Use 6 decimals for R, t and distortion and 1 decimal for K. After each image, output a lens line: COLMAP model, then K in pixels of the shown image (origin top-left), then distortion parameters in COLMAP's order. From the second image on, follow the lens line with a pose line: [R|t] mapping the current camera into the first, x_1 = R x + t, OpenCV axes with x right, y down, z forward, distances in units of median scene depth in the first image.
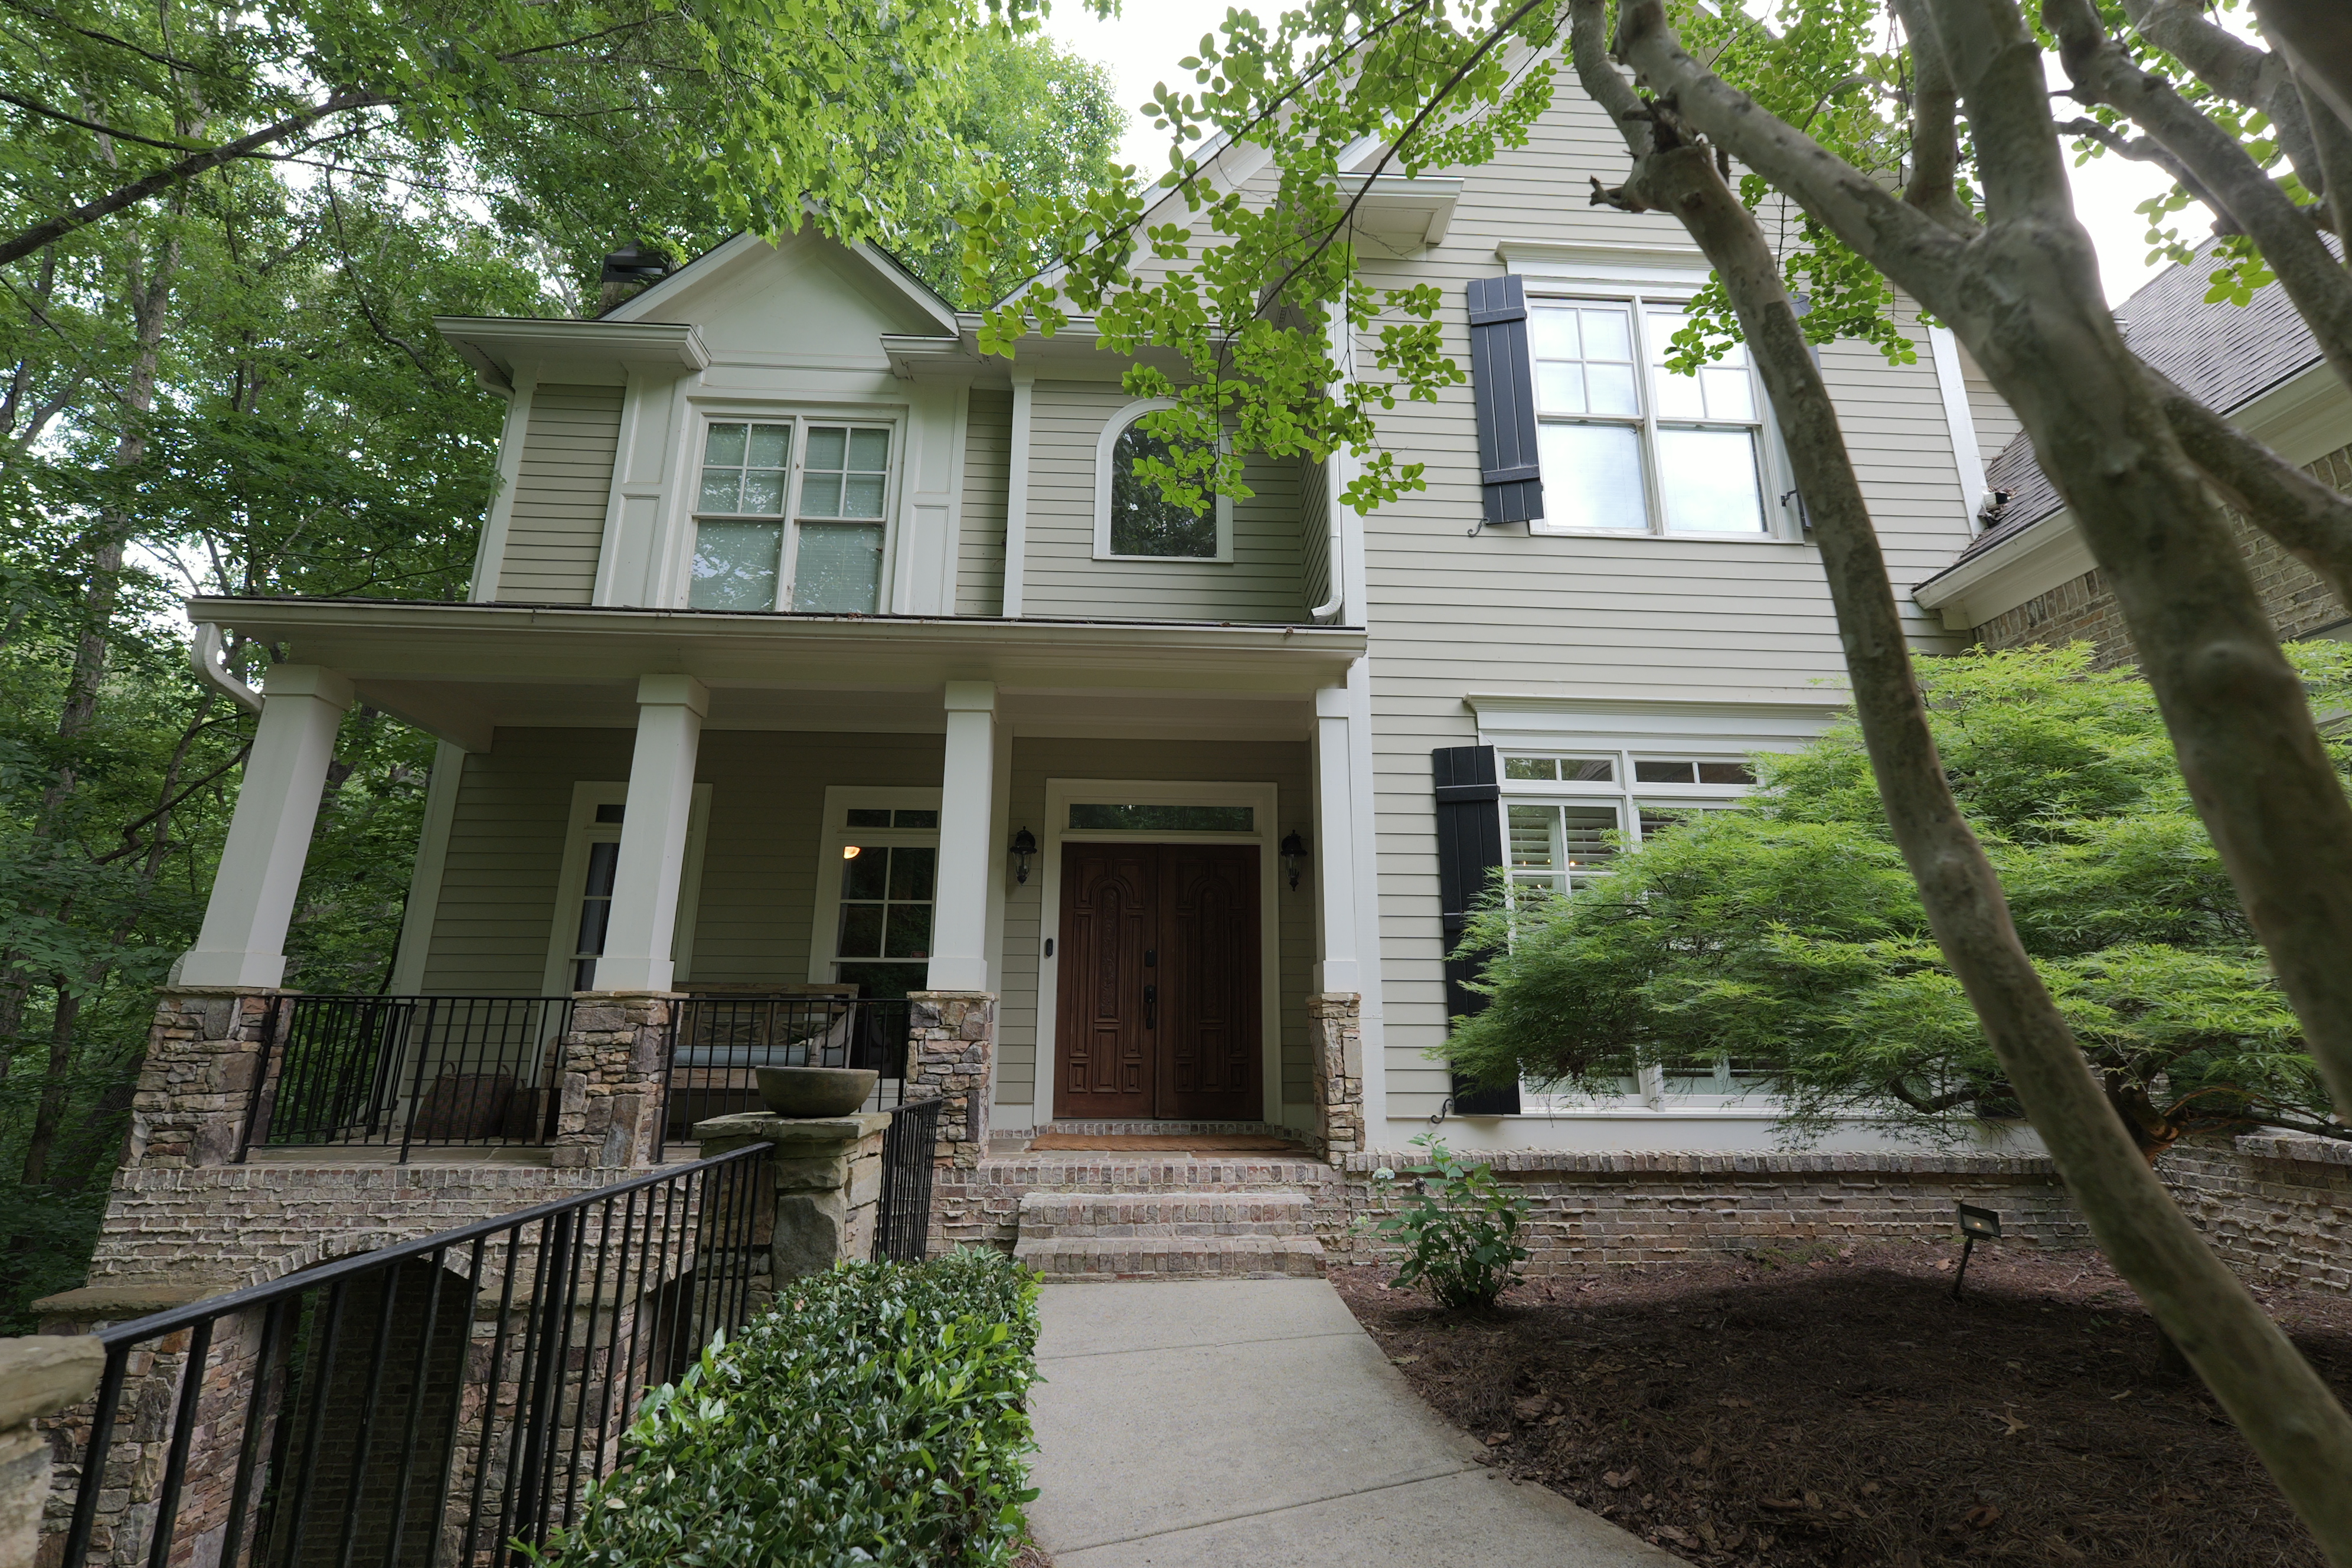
lens RADIAL K [[1014.2, 0, 1183.3], [0, 1014.2, 788.4], [0, 0, 1]] dist [-0.000663, 0.001629]
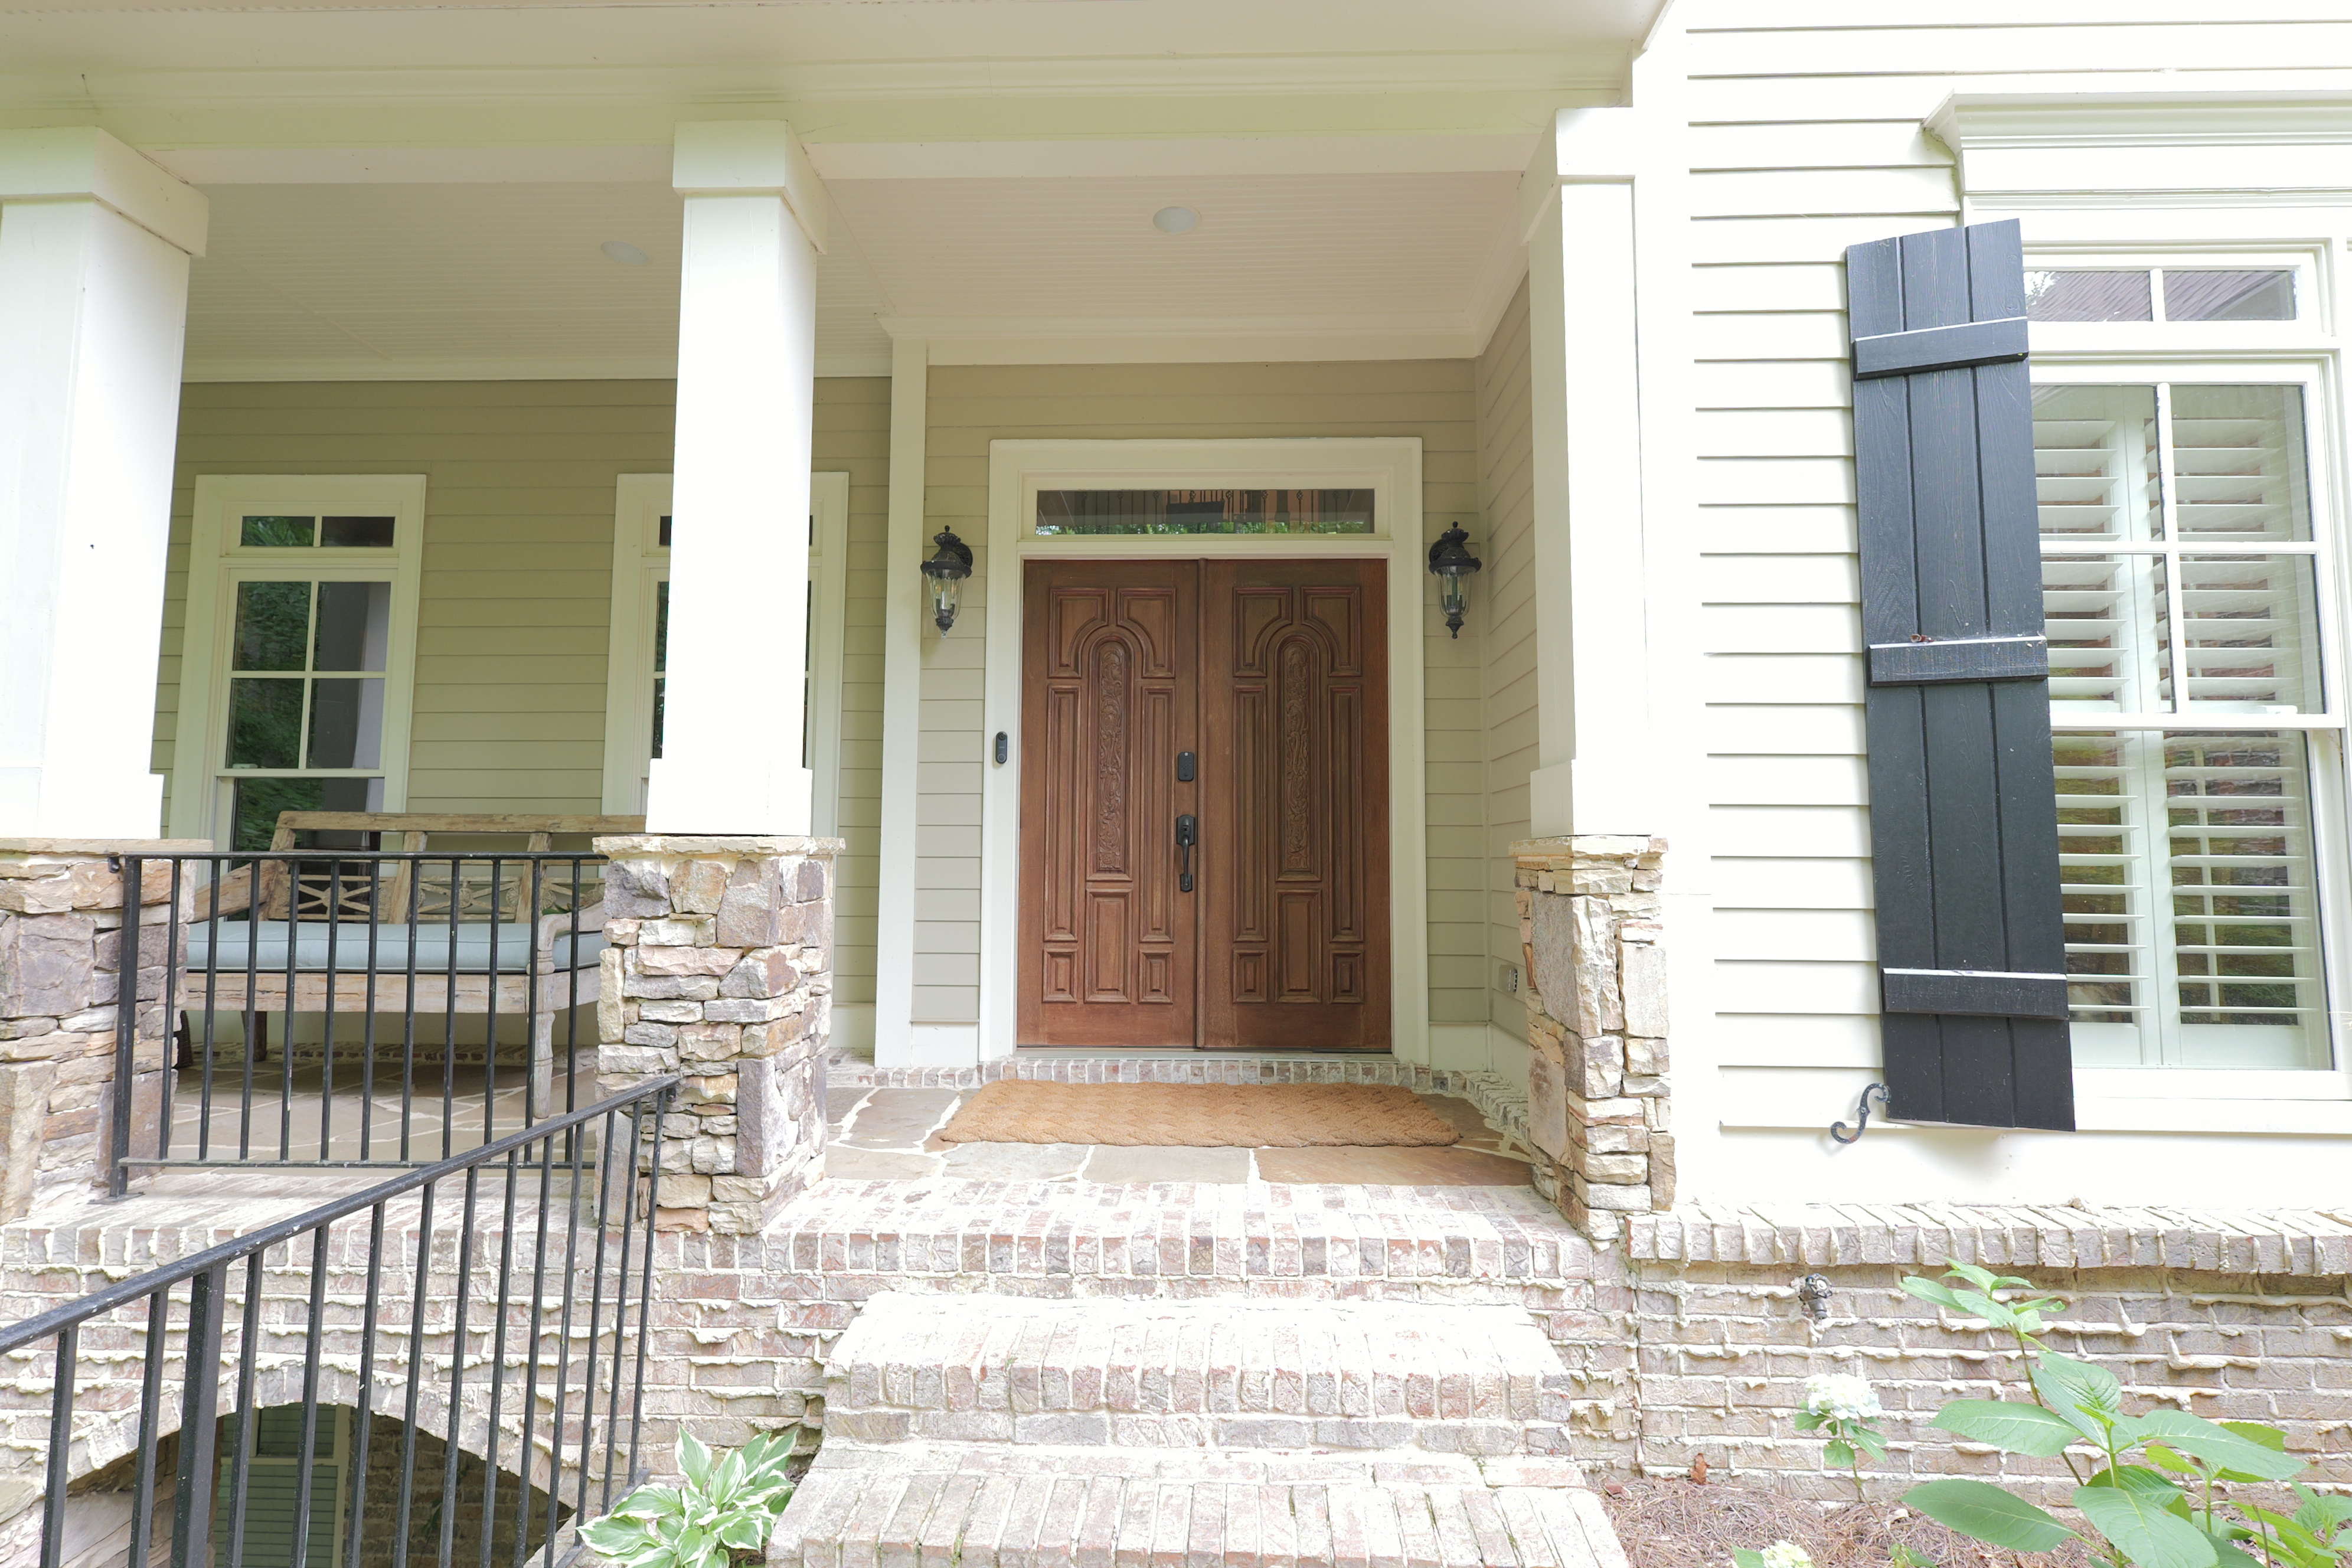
lens RADIAL K [[1014.2, 0, 1177.2], [0, 1014.2, 781.6], [0, 0, 1]] dist [-0.000663, 0.001629]
pose [[0.996396, -0.007309, -0.084506, 0.012357], [0.021297, 0.985924, 0.165830, 0.110923], [0.082105, -0.167032, 0.982527, 0.601271]]
